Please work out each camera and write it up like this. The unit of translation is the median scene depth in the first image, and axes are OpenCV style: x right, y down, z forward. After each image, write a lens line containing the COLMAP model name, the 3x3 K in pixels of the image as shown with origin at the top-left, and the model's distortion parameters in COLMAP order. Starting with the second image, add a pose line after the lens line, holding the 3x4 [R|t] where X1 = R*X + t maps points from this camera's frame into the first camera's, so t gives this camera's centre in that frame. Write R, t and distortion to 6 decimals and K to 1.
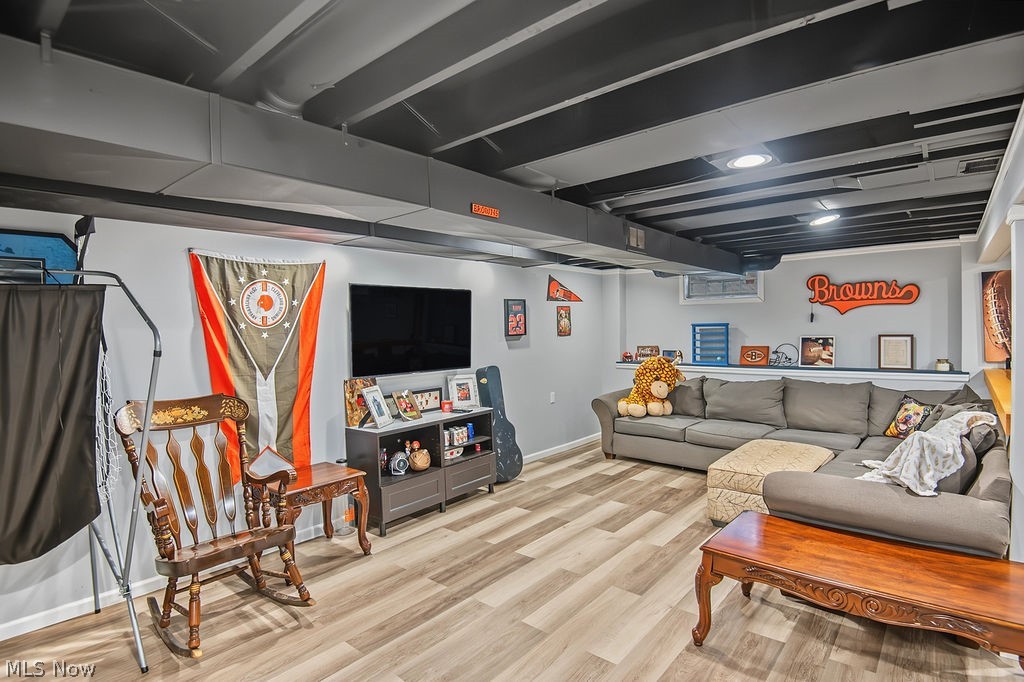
lens RADIAL K [[507.8, 0, 528.4], [0, 507.8, 343.5], [0, 0, 1]] dist [0.002294, -0.029989]
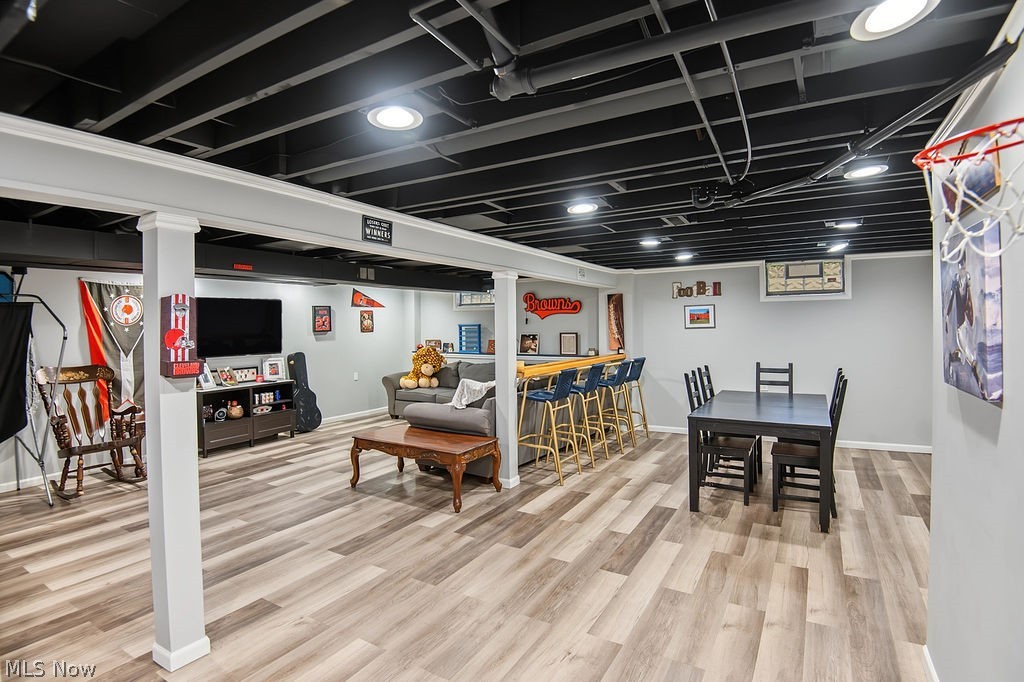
lens RADIAL K [[495.1, 0, 511.4], [0, 495.1, 330.5], [0, 0, 1]] dist [-0.035164, -0.010156]
pose [[0.986711, 0.007897, 0.162295, 0.352930], [-0.004682, 0.999785, -0.020184, 0.008849], [-0.162420, 0.019156, 0.986536, -0.571471]]
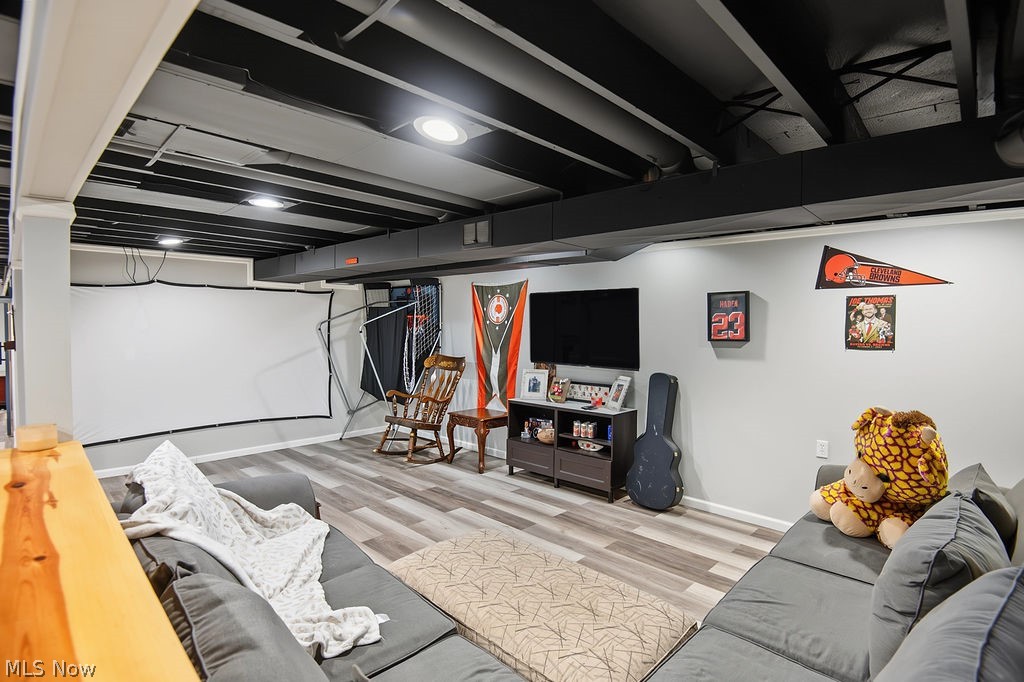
lens RADIAL K [[507.8, 0, 528.4], [0, 507.8, 343.5], [0, 0, 1]] dist [0.002294, -0.029989]
pose [[-0.056267, 0.056606, -0.996810, 0.943603], [-0.042529, 0.997349, 0.059038, -0.056143], [0.997510, 0.045715, -0.053711, 0.967364]]
